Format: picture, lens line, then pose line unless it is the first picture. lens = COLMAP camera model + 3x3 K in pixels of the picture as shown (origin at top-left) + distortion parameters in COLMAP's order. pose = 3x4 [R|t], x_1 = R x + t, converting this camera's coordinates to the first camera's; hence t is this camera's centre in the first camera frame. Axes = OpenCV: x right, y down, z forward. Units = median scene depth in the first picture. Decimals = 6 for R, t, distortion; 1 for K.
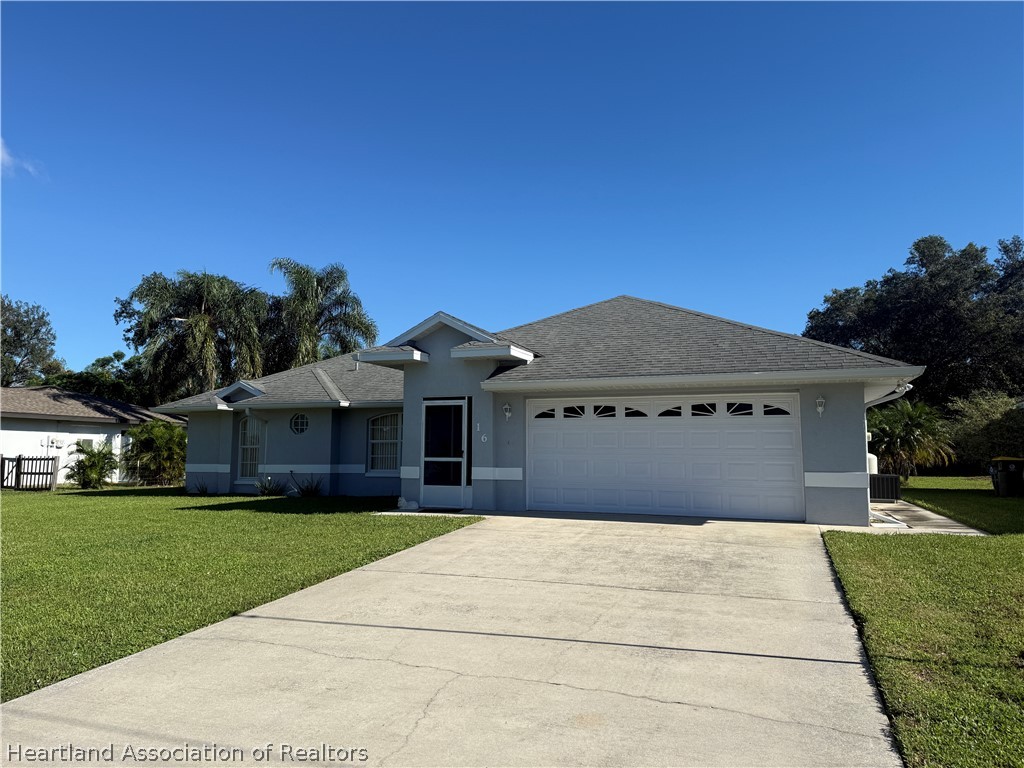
lens RADIAL K [[727.1, 0, 505.3], [0, 727.1, 376.8], [0, 0, 1]] dist [0.046449, -0.033830]
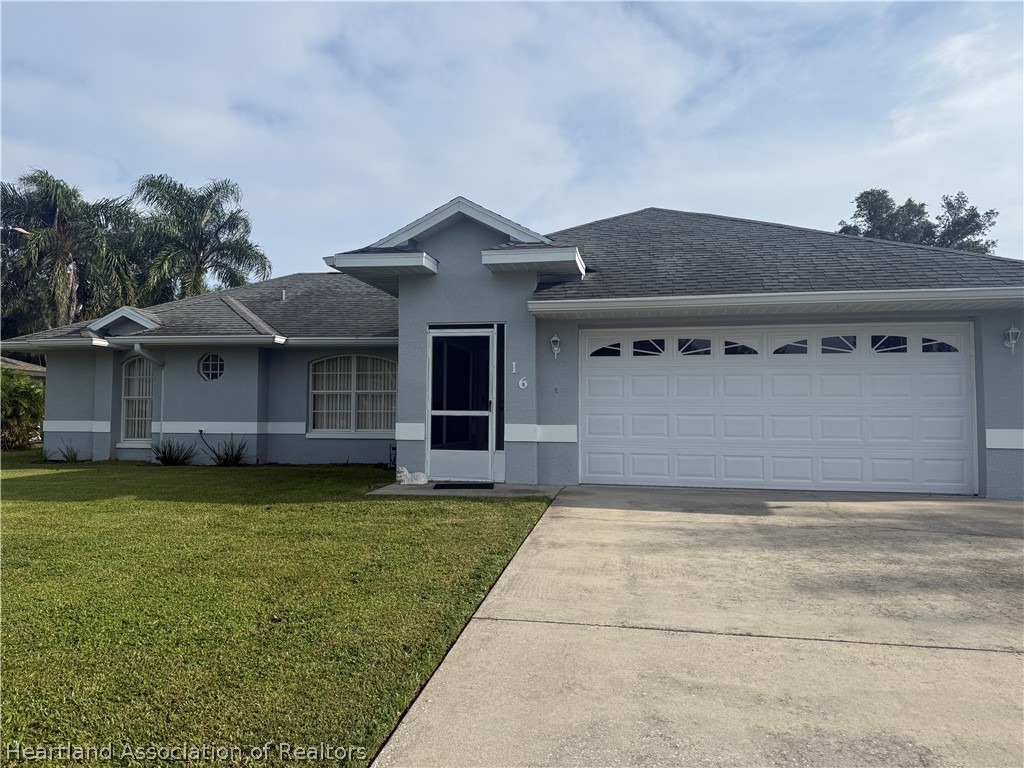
lens RADIAL K [[727.1, 0, 508.5], [0, 727.1, 388.4], [0, 0, 1]] dist [0.046449, -0.033830]
pose [[0.983964, 0.009905, 0.178093, -0.151768], [-0.021799, 0.997650, 0.064951, 0.040067], [-0.177031, -0.067792, 0.981868, 0.281661]]
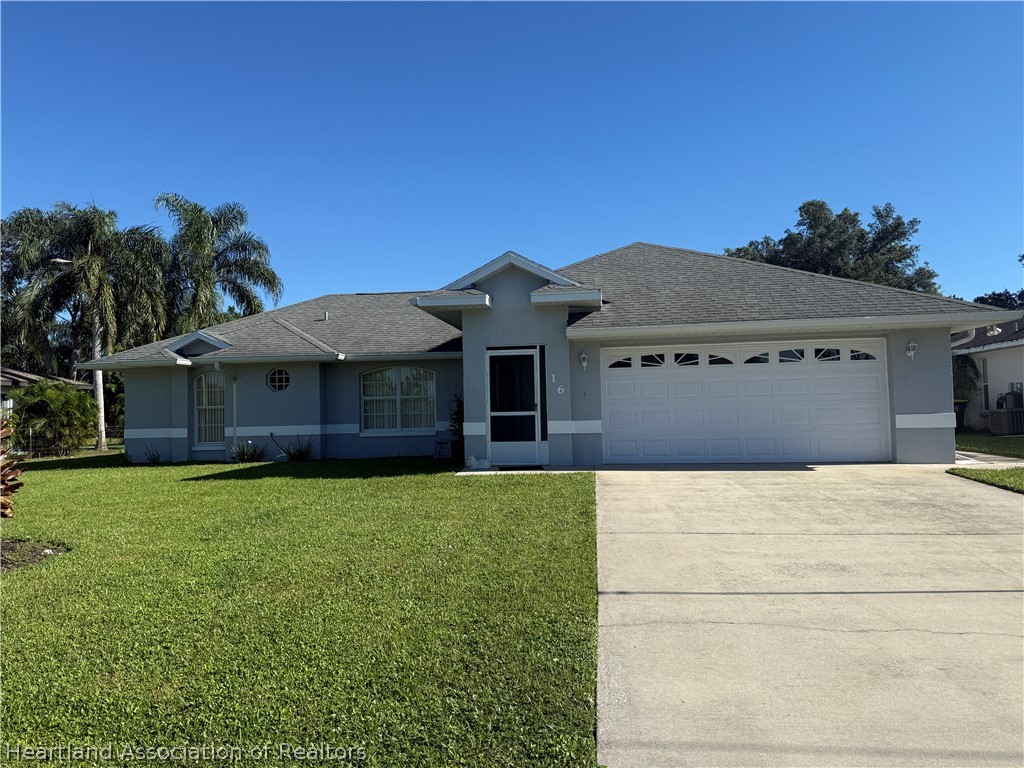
lens RADIAL K [[727.1, 0, 505.6], [0, 727.1, 381.6], [0, 0, 1]] dist [0.046449, -0.033830]
pose [[0.971964, -0.016306, 0.234563, -0.286014], [0.001338, 0.997960, 0.063831, 0.012954], [-0.235125, -0.061728, 0.970003, 0.100650]]
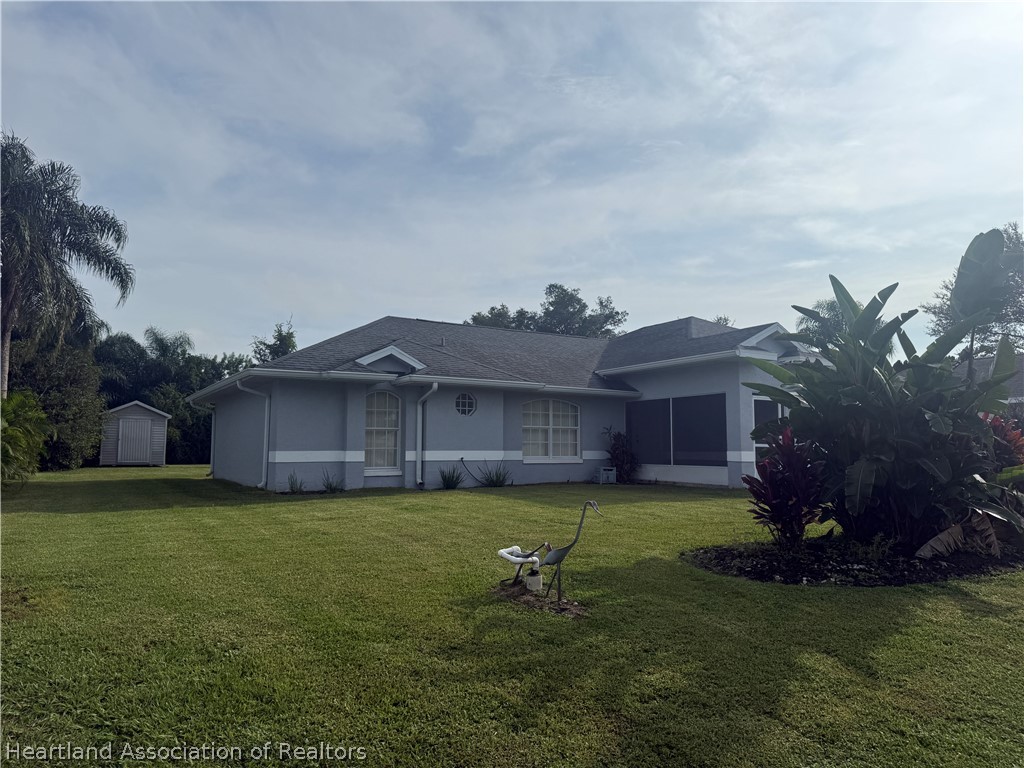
lens RADIAL K [[703.9, 0, 504.8], [0, 703.9, 384.6], [0, 0, 1]] dist [0.000560, -0.000200]
pose [[0.624707, 0.068682, 0.777833, -1.172154], [-0.087978, 0.995972, -0.017285, 0.066225], [-0.775887, -0.057634, 0.628234, 0.562725]]
